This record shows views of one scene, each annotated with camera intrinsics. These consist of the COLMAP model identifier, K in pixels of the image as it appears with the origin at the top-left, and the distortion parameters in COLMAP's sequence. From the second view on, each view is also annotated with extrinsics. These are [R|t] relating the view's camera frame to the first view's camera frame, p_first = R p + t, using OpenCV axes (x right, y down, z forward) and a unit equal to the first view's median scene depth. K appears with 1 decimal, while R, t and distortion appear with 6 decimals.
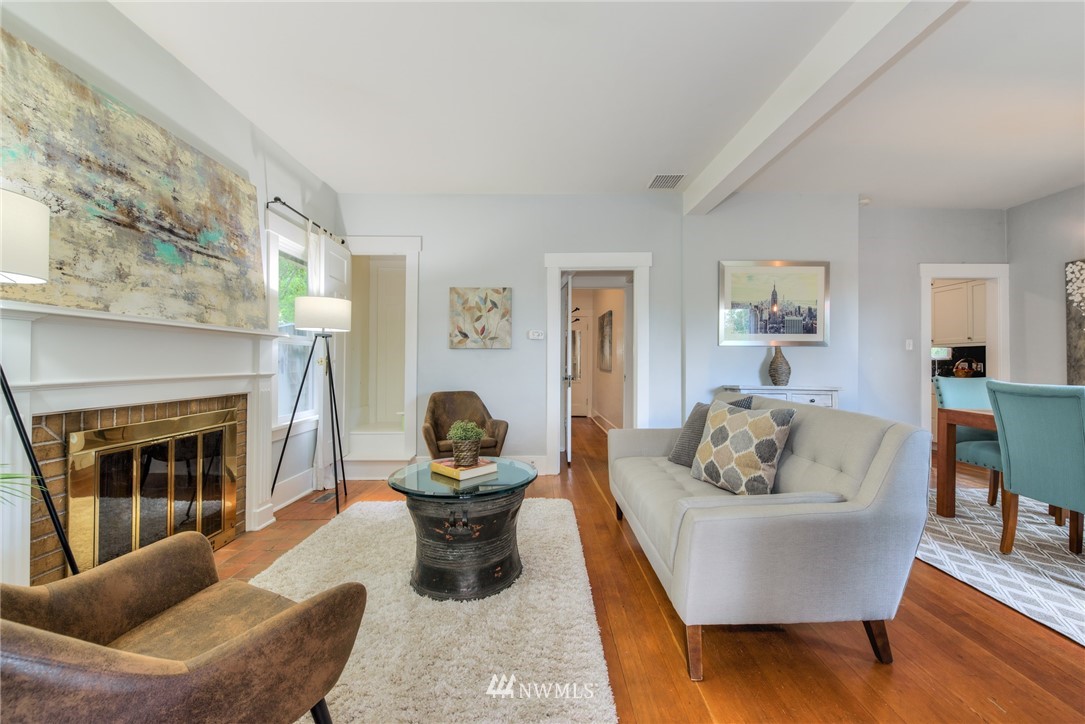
lens RADIAL K [[432.2, 0, 544.7], [0, 432.2, 357.9], [0, 0, 1]] dist [-0.000338, -0.002091]
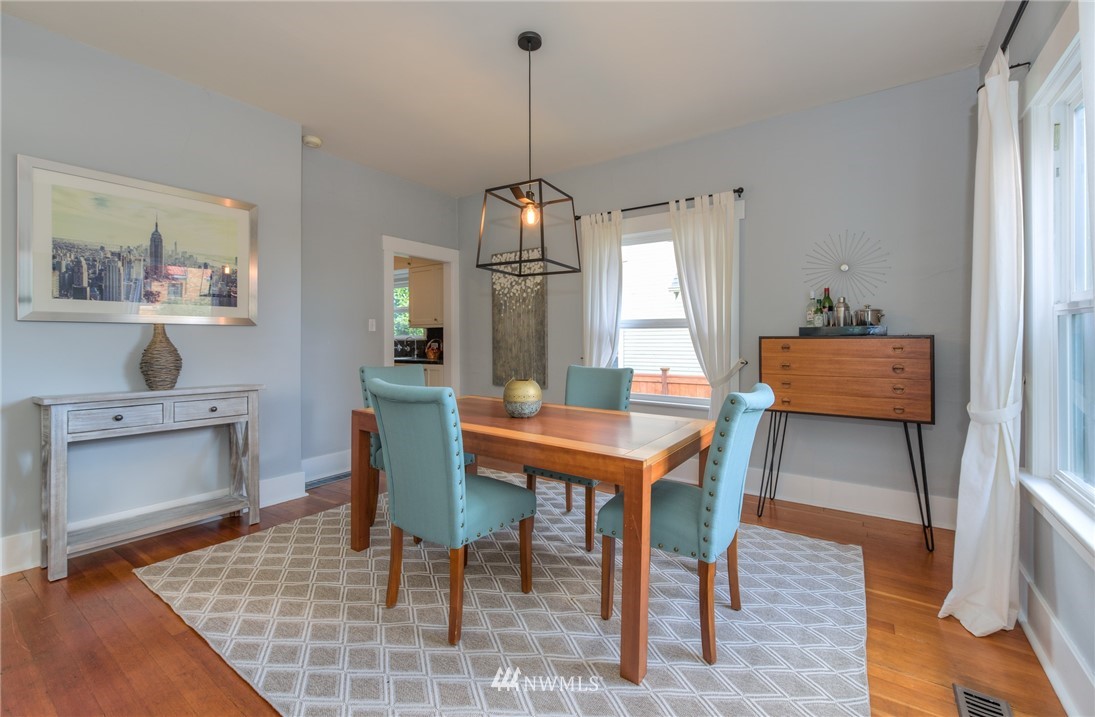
lens RADIAL K [[461.4, 0, 548.4], [0, 461.4, 338.3], [0, 0, 1]] dist [0.001282, -0.000035]
pose [[0.592159, -0.004115, 0.805811, 0.516844], [-0.001842, 0.999977, 0.006461, -0.018775], [-0.805819, -0.005310, 0.592138, 0.266063]]
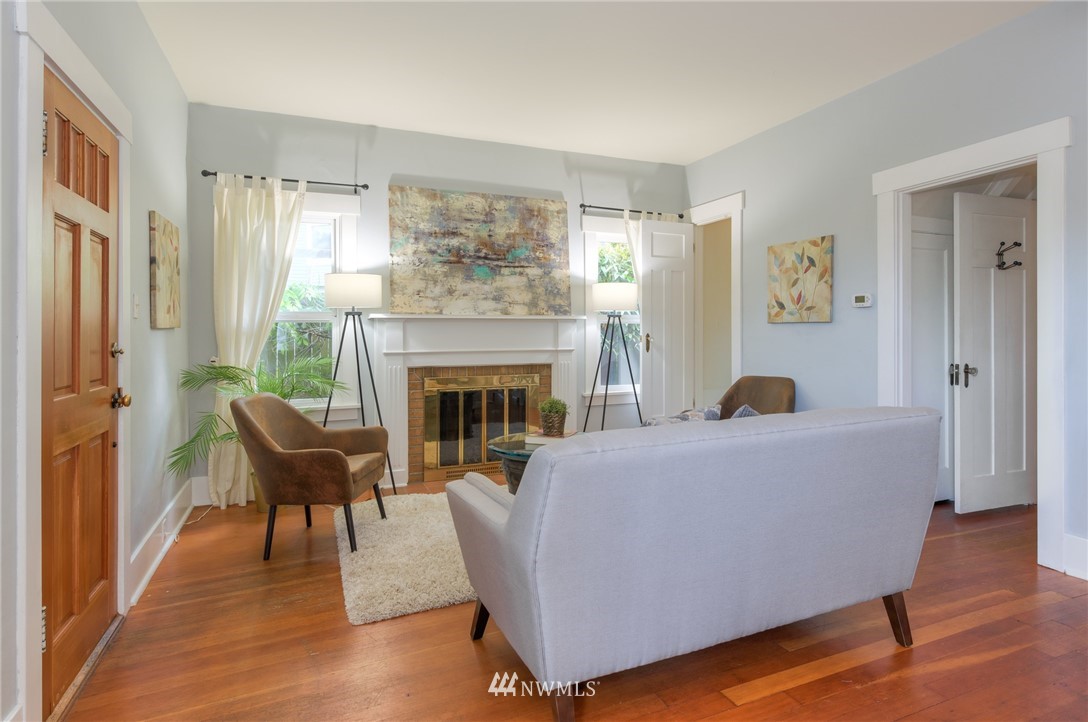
lens RADIAL K [[577.6, 0, 548.4], [0, 577.6, 331.4], [0, 0, 1]] dist [0.002561, -0.000048]
pose [[0.375590, -0.003143, -0.926781, 0.989717], [0.012588, 0.999919, 0.001710, -0.021217], [0.926700, -0.012309, 0.375599, 0.349917]]
